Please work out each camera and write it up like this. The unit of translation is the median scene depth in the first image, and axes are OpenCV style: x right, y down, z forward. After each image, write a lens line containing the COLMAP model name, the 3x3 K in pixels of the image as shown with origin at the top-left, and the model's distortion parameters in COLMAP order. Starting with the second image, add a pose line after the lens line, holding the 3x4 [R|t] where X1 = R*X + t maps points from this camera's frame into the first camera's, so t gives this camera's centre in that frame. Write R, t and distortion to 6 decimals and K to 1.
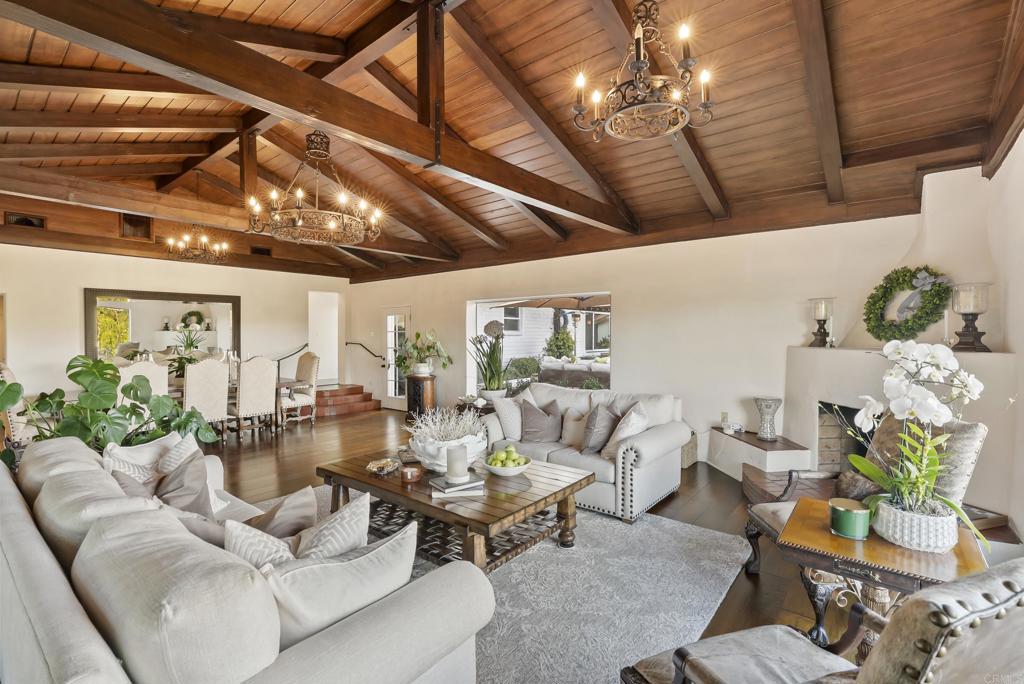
lens RADIAL K [[459.9, 0, 512.0], [0, 459.9, 342.0], [0, 0, 1]] dist [0.001498, 0.000362]
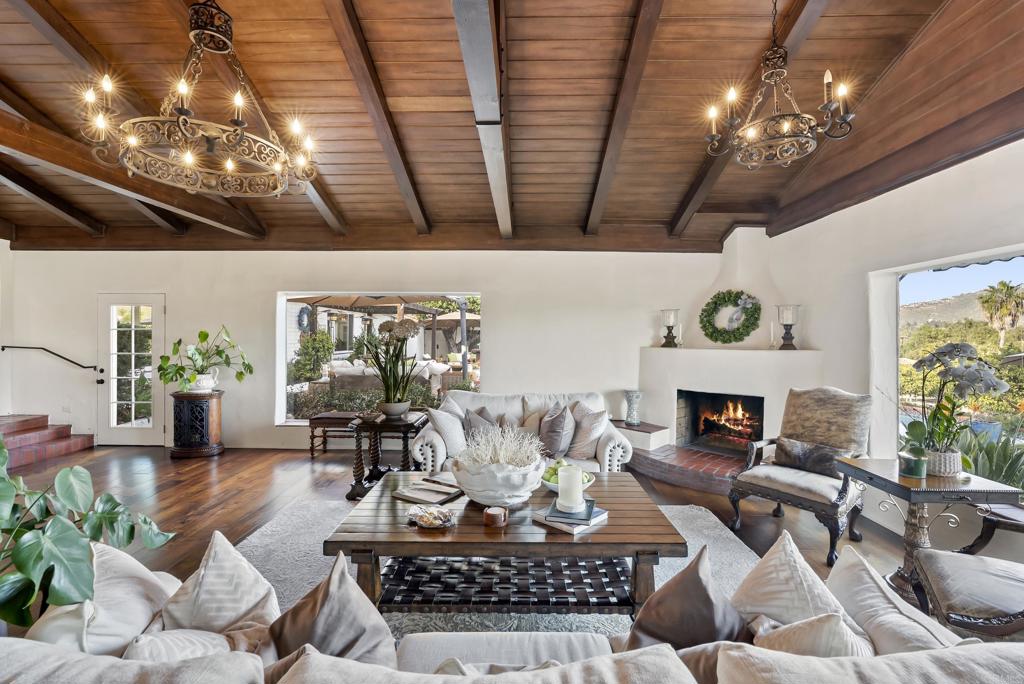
lens RADIAL K [[464.3, 0, 512.0], [0, 464.3, 342.0], [0, 0, 1]] dist [-0.001172, -0.000043]
pose [[0.786549, -0.001855, 0.617525, -0.438741], [0.003096, 0.999995, -0.000940, -0.003711], [-0.617520, 0.002651, 0.786551, 0.232108]]
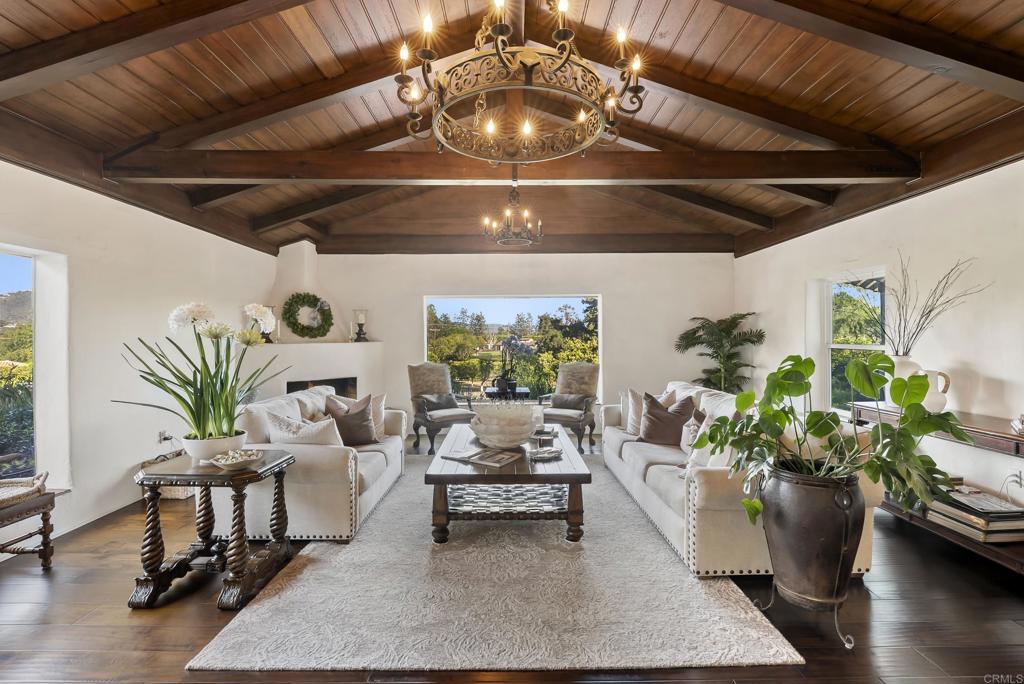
lens RADIAL K [[464.3, 0, 512.0], [0, 464.3, 342.0], [0, 0, 1]] dist [-0.001172, -0.000043]
pose [[-0.635053, -0.005572, 0.772448, -0.726798], [0.015670, 0.999675, 0.020094, -0.006704], [-0.772309, 0.024865, -0.634760, 1.190894]]
